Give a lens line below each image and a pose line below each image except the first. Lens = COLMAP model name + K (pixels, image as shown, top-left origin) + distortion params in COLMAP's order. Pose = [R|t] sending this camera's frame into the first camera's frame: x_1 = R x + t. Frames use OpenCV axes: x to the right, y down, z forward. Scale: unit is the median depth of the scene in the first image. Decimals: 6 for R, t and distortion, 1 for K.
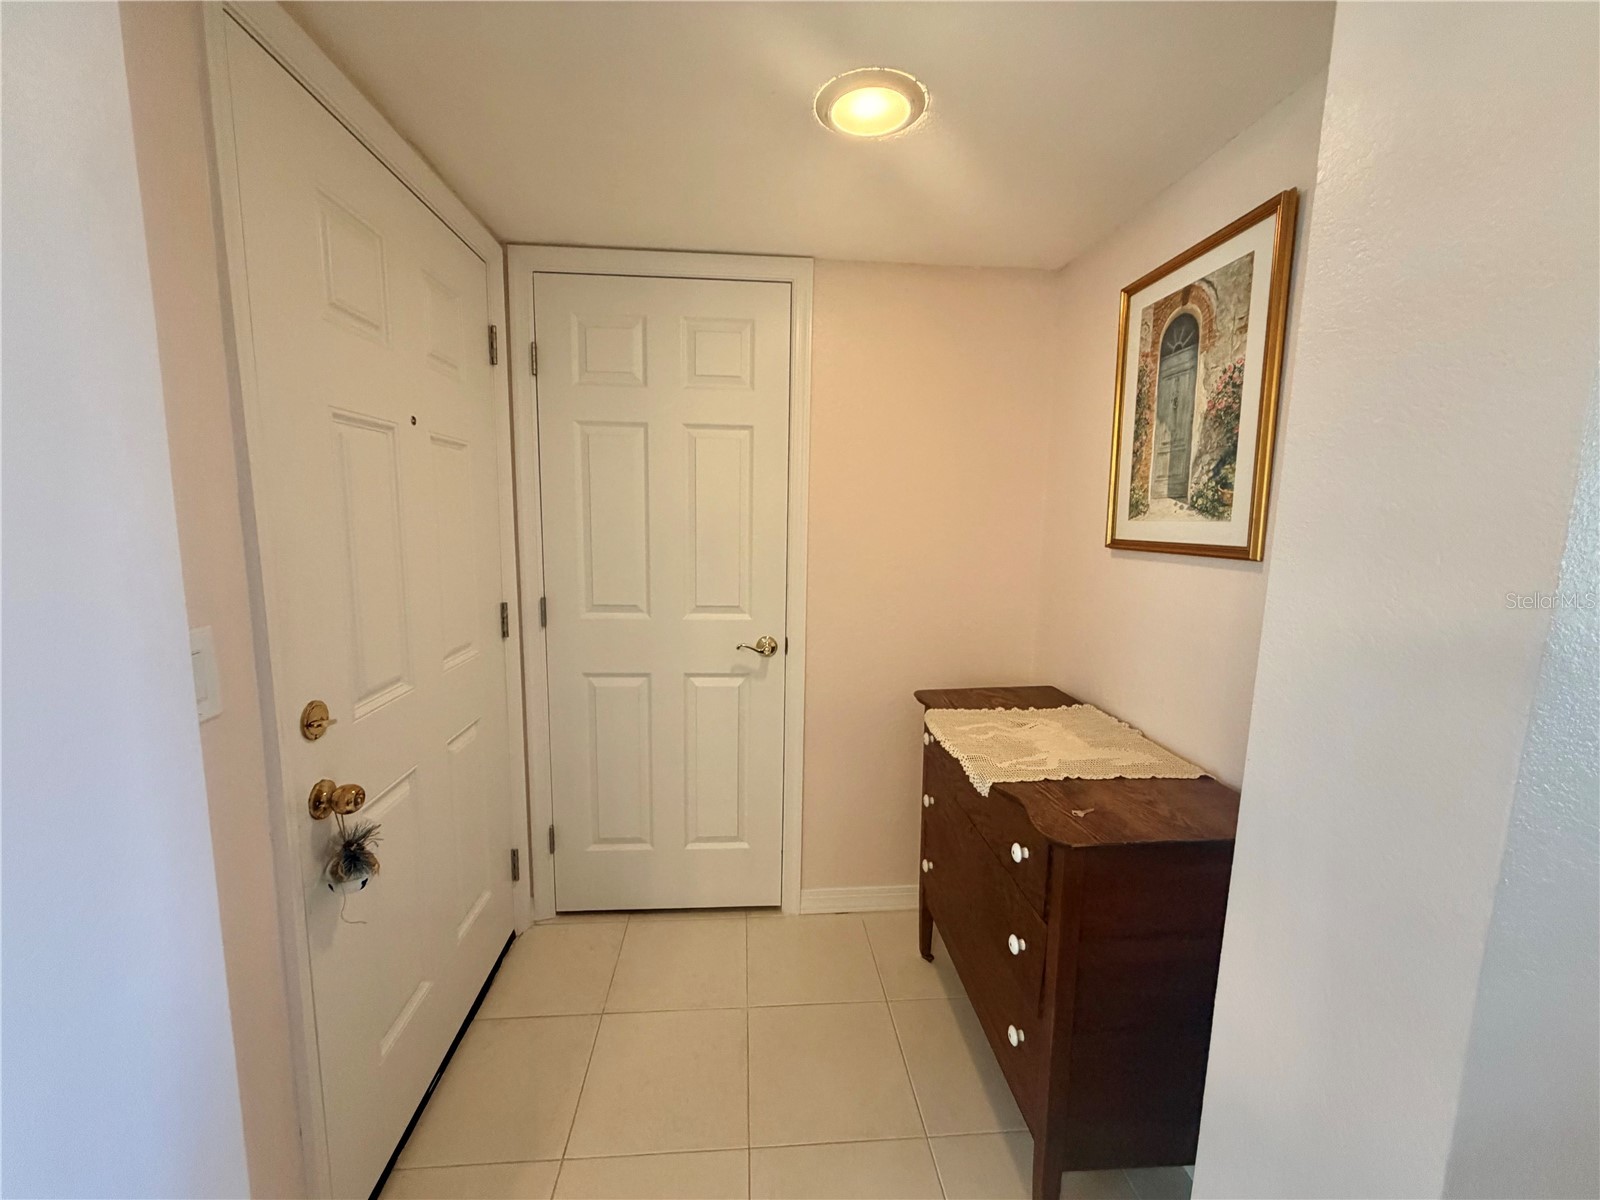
lens RADIAL K [[629.9, 0, 800.0], [0, 629.9, 600.0], [0, 0, 1]] dist [0.000754, 0.000034]
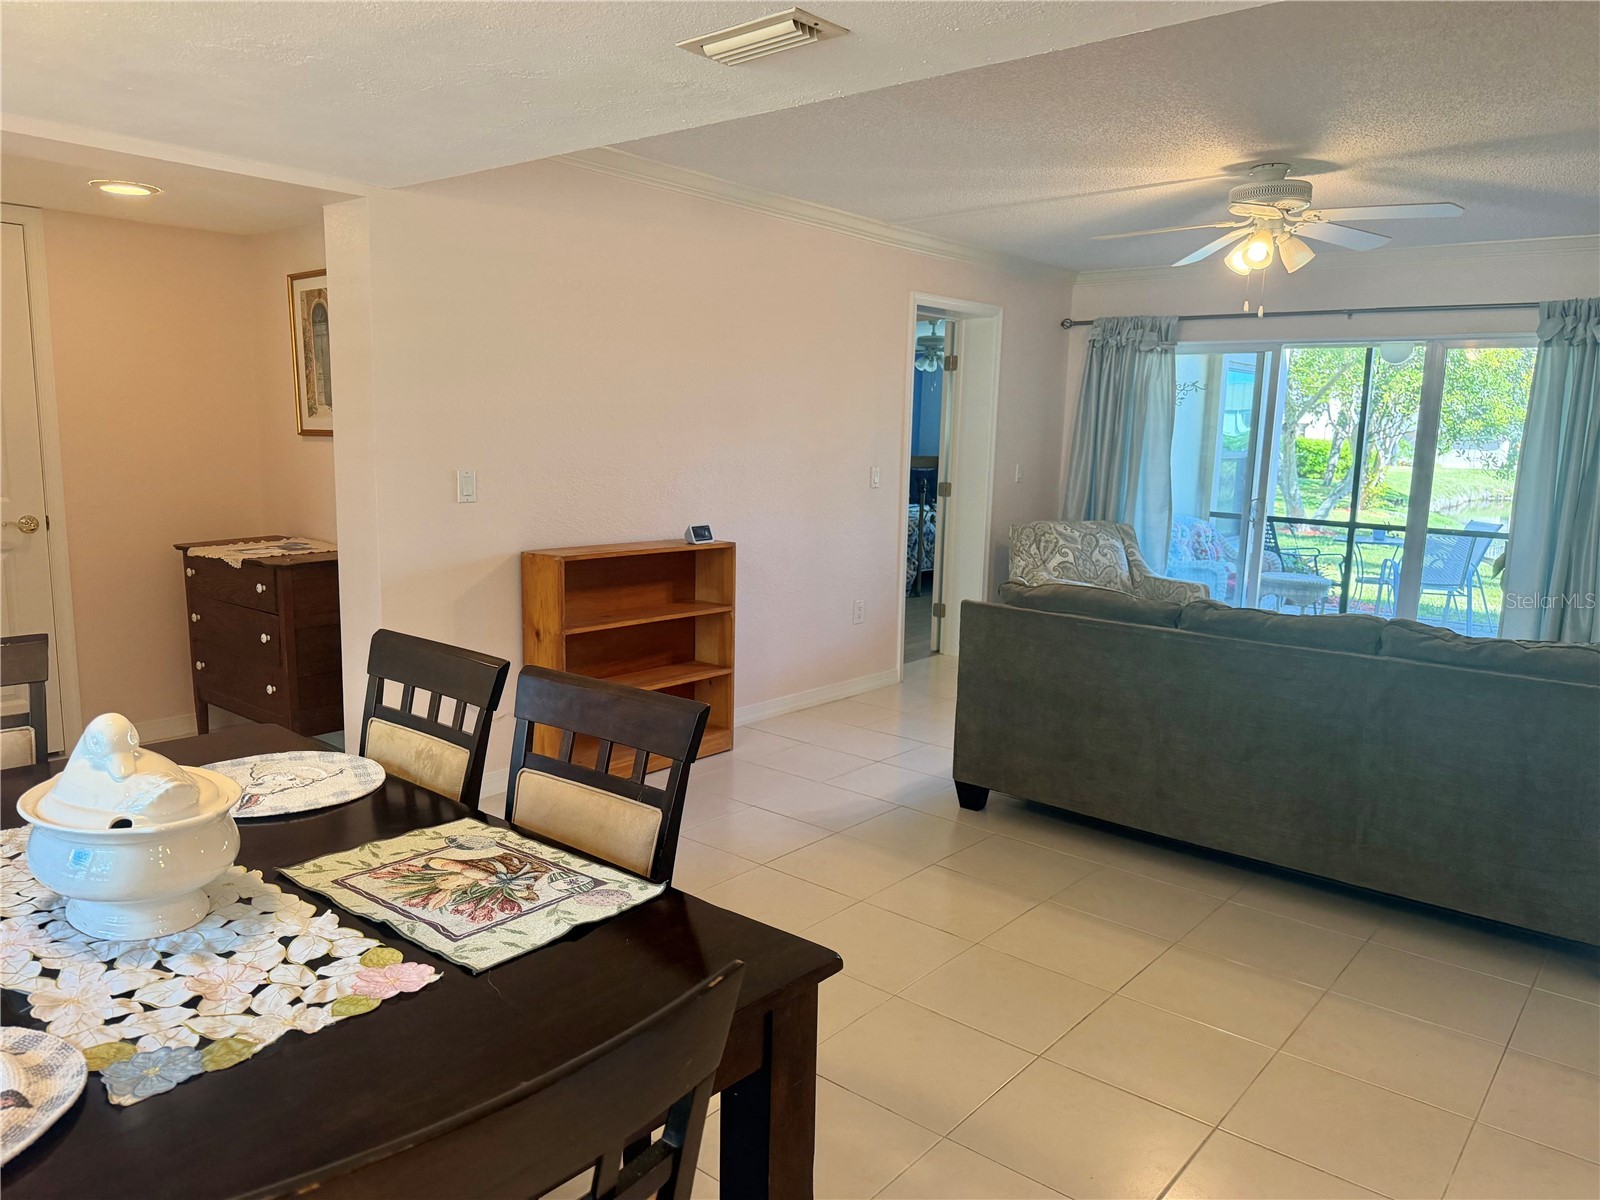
lens RADIAL K [[1127.9, 0, 800.0], [0, 1127.9, 600.0], [0, 0, 1]] dist [0.008792, -0.023651]
pose [[0.699321, -0.111509, 0.706056, -0.607968], [0.091545, 0.993595, 0.066248, 0.228811], [-0.708921, 0.018307, 0.705050, -1.684483]]
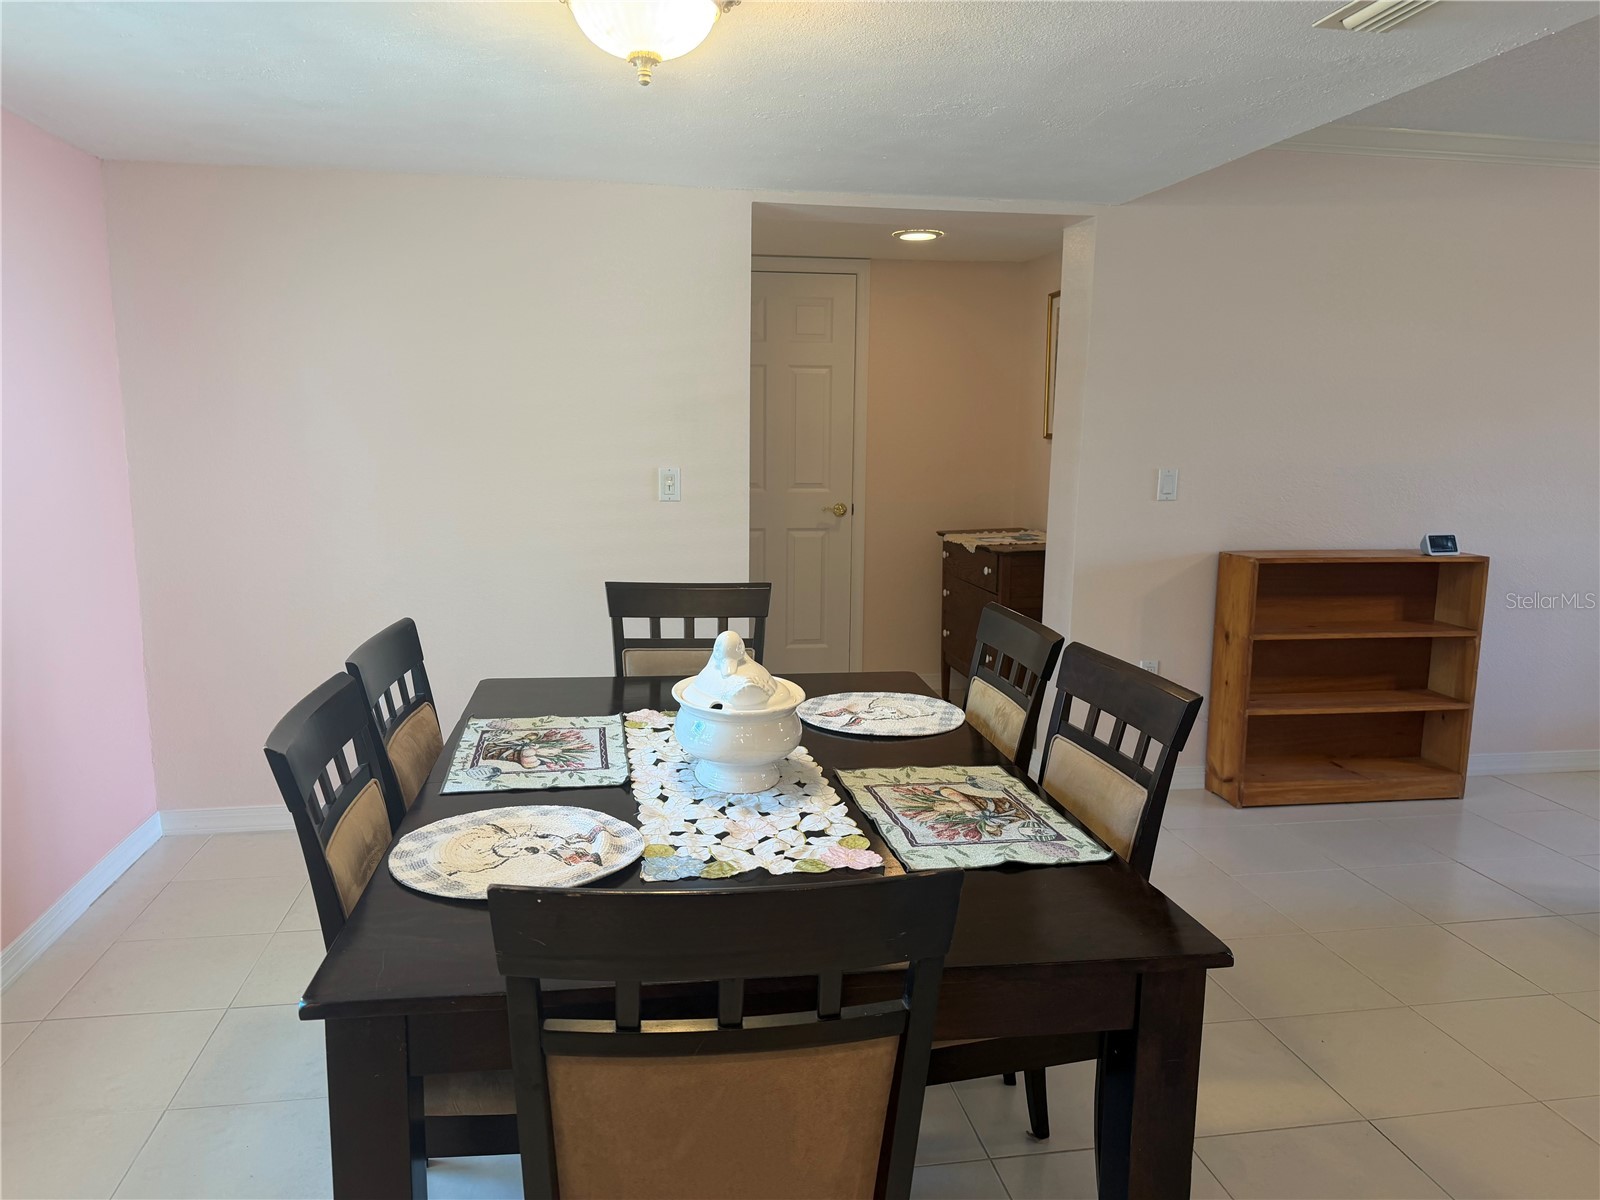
lens RADIAL K [[1112.2, 0, 800.0], [0, 1112.2, 600.0], [0, 0, 1]] dist [0.151139, -0.002591]
pose [[0.996069, -0.021586, 0.085914, -0.429180], [0.019959, 0.999606, 0.019757, 0.263345], [-0.086307, -0.017965, 0.996107, -1.882014]]
